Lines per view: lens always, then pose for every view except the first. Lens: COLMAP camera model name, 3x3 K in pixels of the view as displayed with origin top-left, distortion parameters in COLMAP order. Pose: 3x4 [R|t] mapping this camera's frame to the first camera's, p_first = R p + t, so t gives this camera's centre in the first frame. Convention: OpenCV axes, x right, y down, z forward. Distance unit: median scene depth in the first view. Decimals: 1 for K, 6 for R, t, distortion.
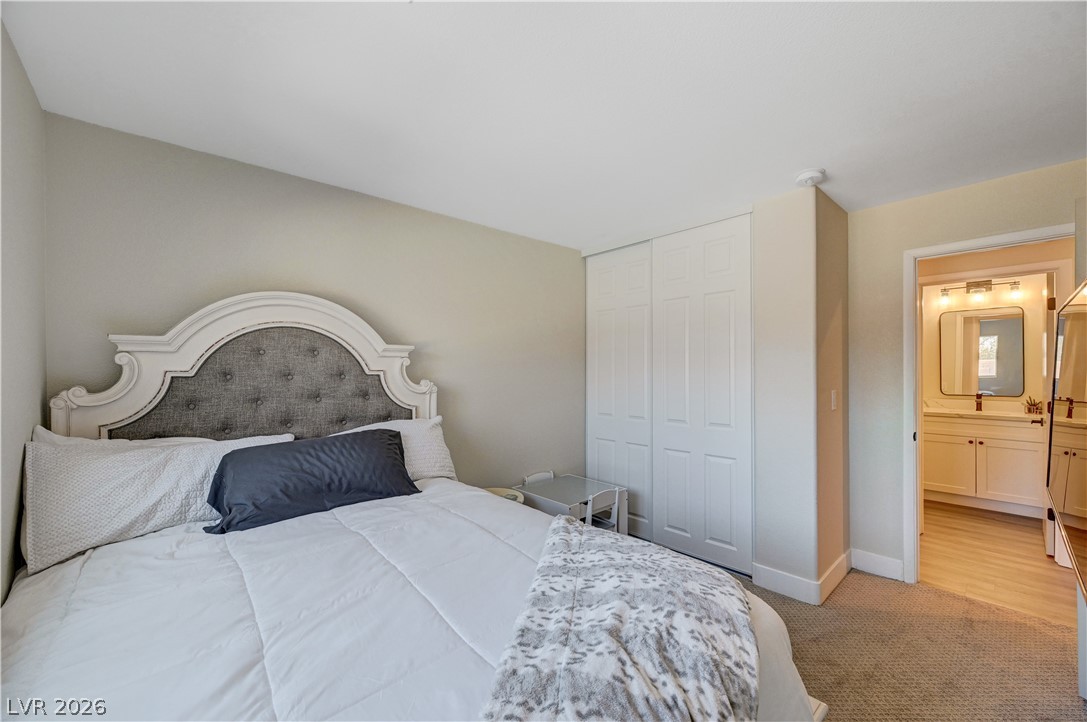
lens RADIAL K [[437.4, 0, 546.5], [0, 437.4, 367.2], [0, 0, 1]] dist [0.004298, 0.000022]
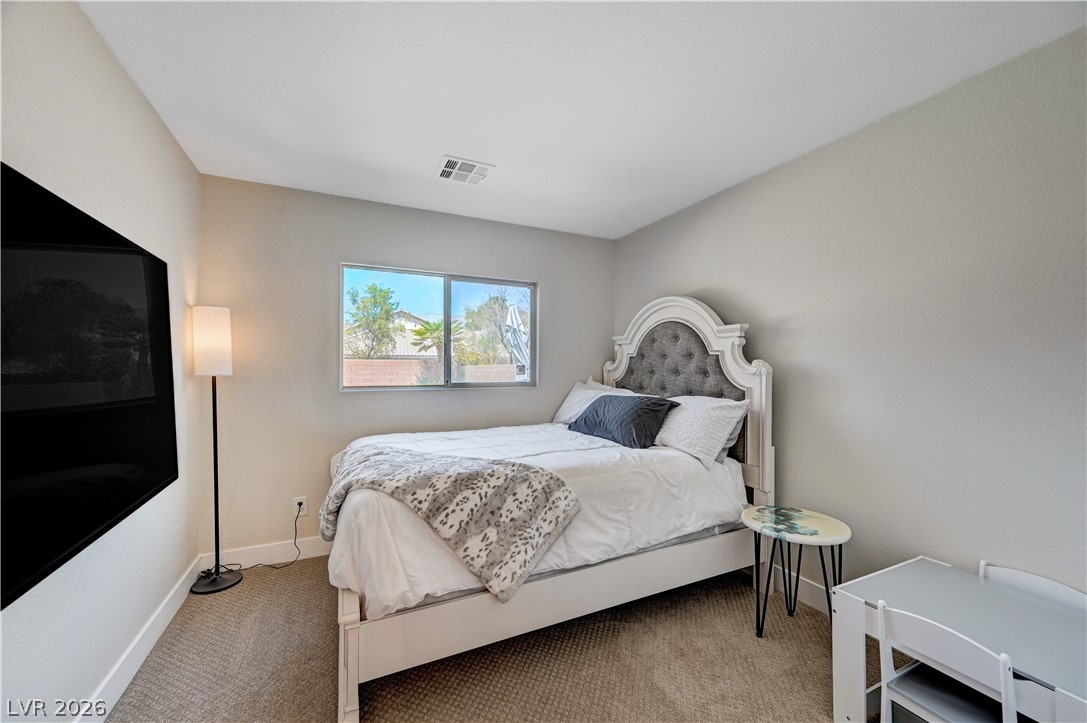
lens RADIAL K [[435.4, 0, 543.8], [0, 435.4, 366.8], [0, 0, 1]] dist [0.005172, 0.000214]
pose [[-0.273370, 0.003226, -0.961903, 0.812394], [-0.001179, 0.999993, 0.003689, 0.045839], [0.961908, 0.002143, -0.273365, 0.930277]]
